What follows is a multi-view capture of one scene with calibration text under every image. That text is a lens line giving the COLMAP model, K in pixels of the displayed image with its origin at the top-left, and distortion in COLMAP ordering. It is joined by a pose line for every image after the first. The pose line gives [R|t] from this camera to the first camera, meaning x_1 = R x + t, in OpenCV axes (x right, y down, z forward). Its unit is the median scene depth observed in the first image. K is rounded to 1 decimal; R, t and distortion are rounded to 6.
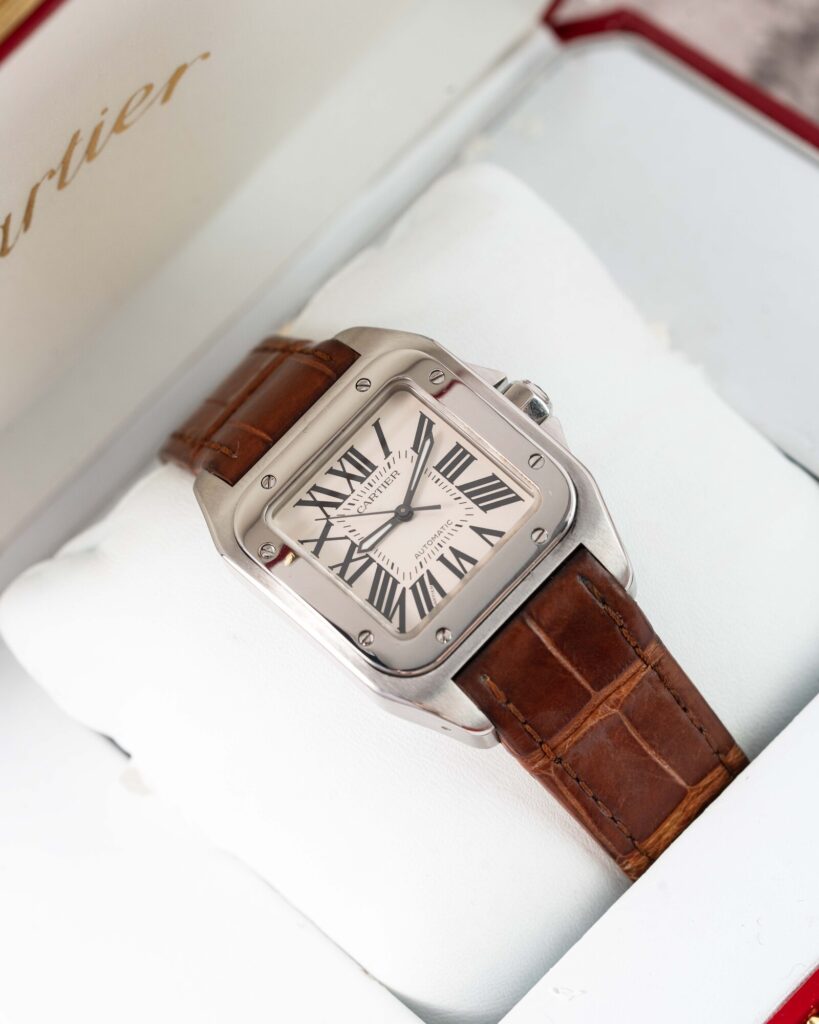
lens RADIAL K [[4668.4, 0, 409.5], [0, 4668.4, 512.0], [0, 0, 1]] dist [0.032963, 3.935178]
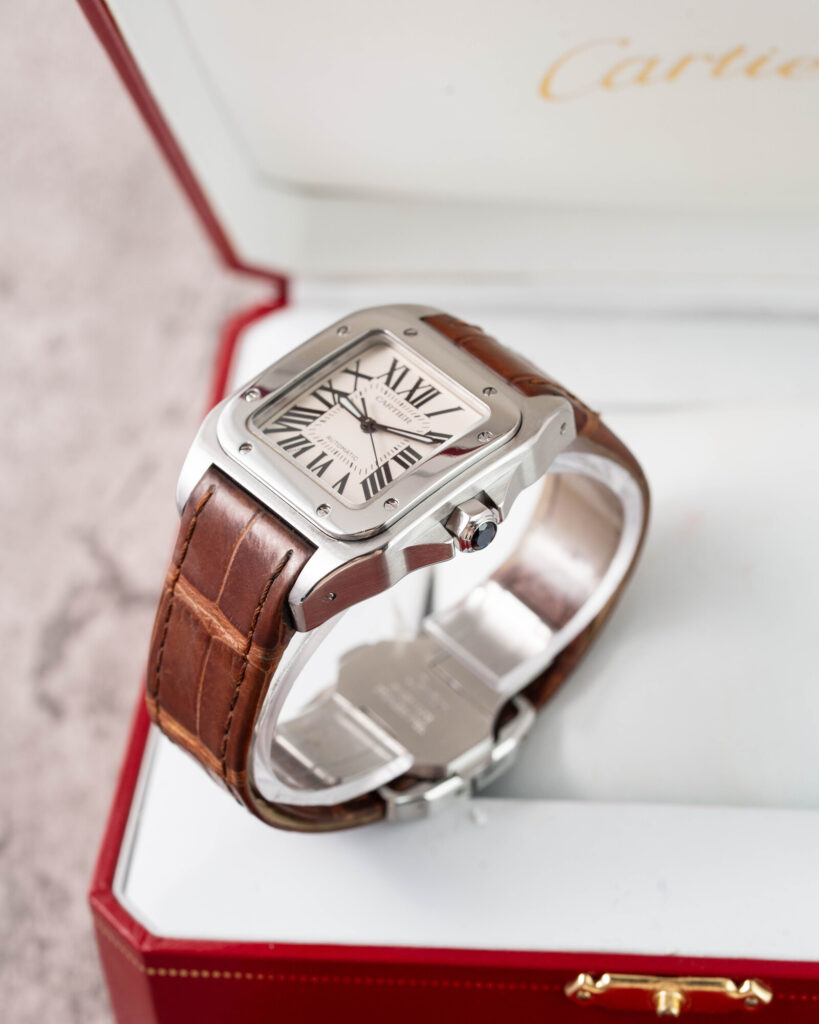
lens RADIAL K [[4668.4, 0, 409.5], [0, 4668.4, 512.0], [0, 0, 1]] dist [0.032963, 3.935178]
pose [[-0.076199, 0.832518, -0.548733, 0.627142], [-0.873246, 0.209919, 0.439744, -0.494312], [0.481284, 0.512687, 0.710998, 0.217565]]
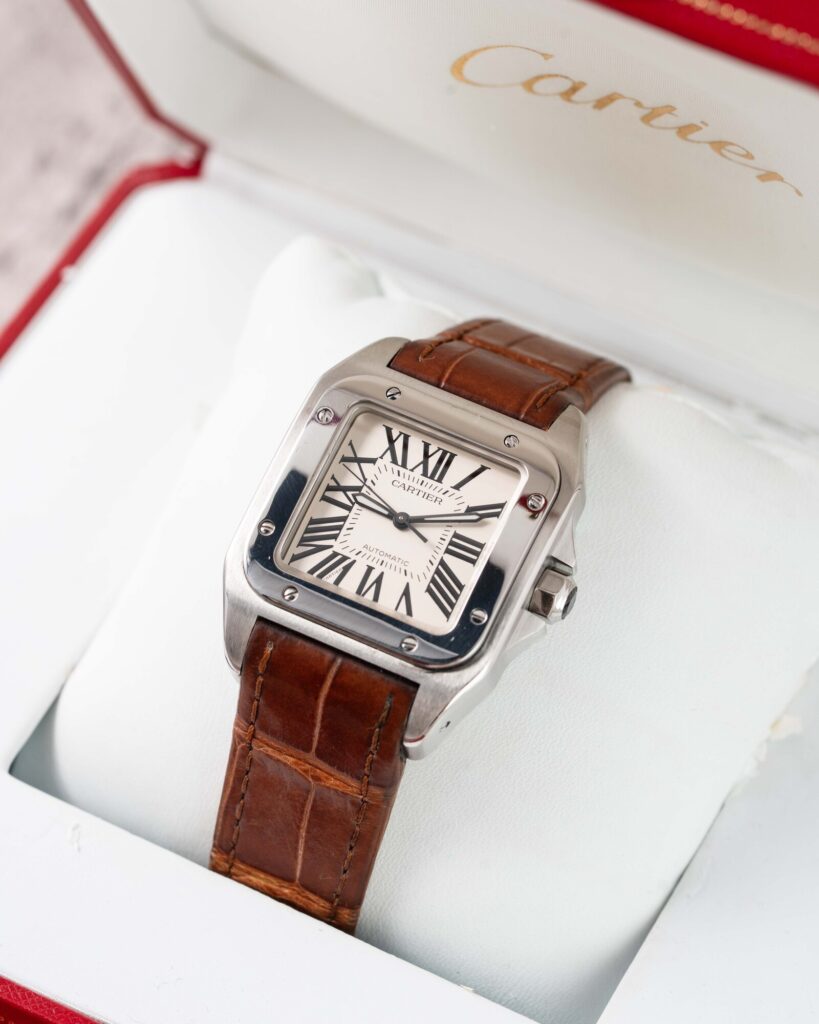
lens RADIAL K [[4668.4, 0, 409.5], [0, 4668.4, 512.0], [0, 0, 1]] dist [0.032963, 3.935178]
pose [[0.321341, 0.914598, -0.245461, 0.253268], [-0.868510, 0.387950, 0.308521, -0.323383], [0.377399, 0.114045, 0.919002, 0.038154]]
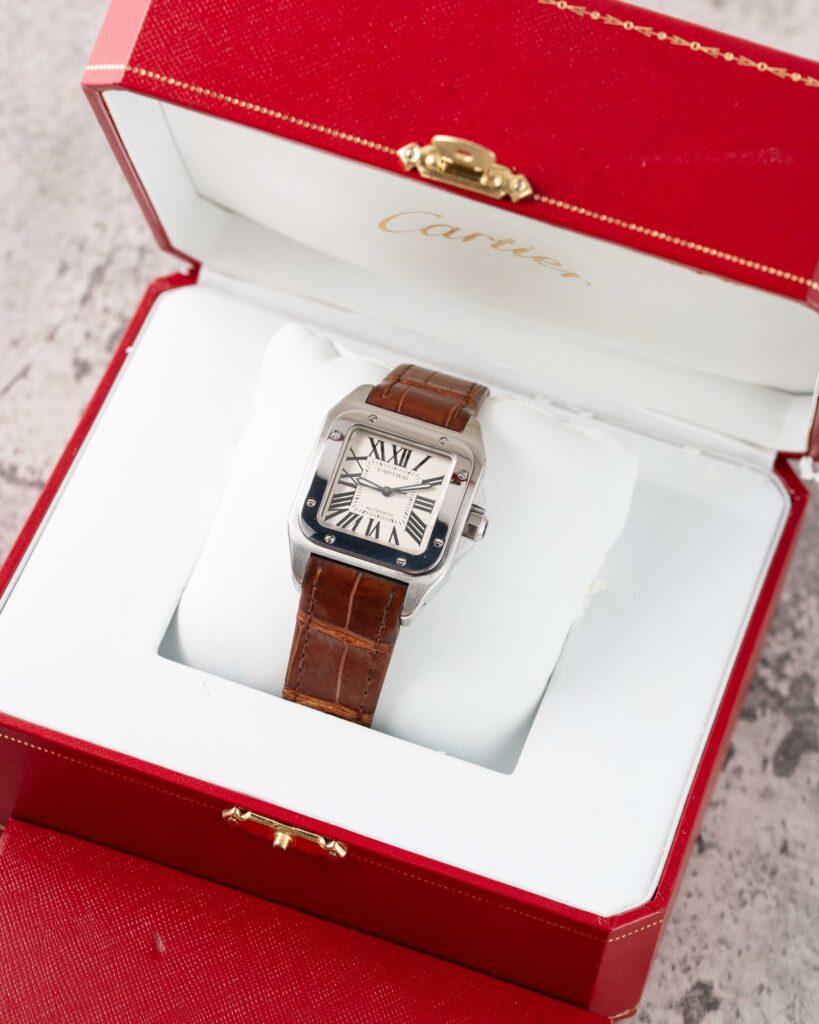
lens RADIAL K [[4668.4, 0, 409.5], [0, 4668.4, 512.0], [0, 0, 1]] dist [0.032963, 3.935178]
pose [[0.425806, 0.890432, -0.160689, 0.303796], [-0.866458, 0.452433, 0.211081, -0.390010], [0.260654, 0.049351, 0.964170, -0.765974]]
